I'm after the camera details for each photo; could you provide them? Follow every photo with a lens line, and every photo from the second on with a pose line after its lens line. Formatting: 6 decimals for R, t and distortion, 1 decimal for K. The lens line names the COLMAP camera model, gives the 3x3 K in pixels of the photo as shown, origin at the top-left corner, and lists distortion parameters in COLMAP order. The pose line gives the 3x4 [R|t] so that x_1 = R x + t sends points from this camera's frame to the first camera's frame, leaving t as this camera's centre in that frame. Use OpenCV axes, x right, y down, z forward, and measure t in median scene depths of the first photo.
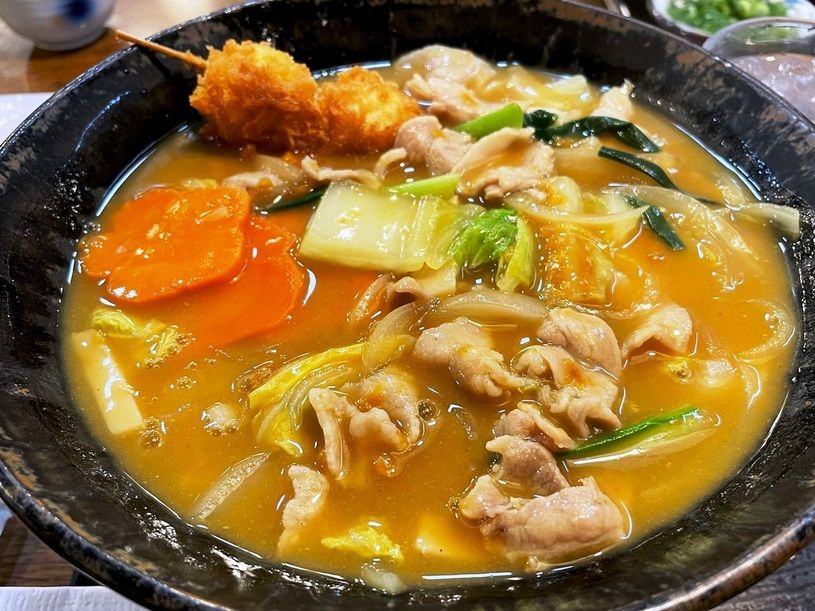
lens RADIAL K [[616.7, 0, 409.6], [0, 616.7, 306.1], [0, 0, 1]] dist [0.017850, -0.035983]
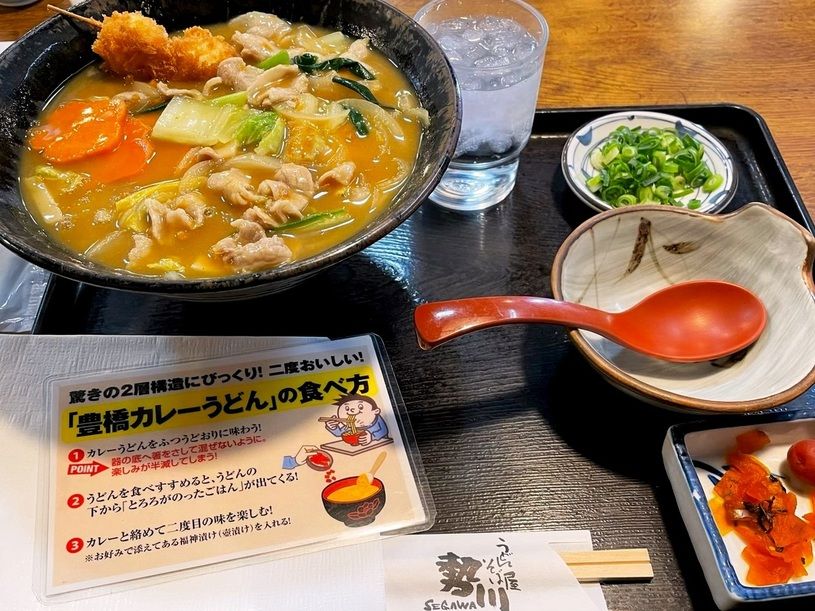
lens RADIAL K [[616.7, 0, 402.6], [0, 616.7, 307.7], [0, 0, 1]] dist [0.017850, -0.035983]
pose [[0.999910, -0.004639, 0.012583, 0.504844], [0.003606, 0.996716, 0.080890, 0.258309], [-0.012917, -0.080838, 0.996644, -0.804403]]
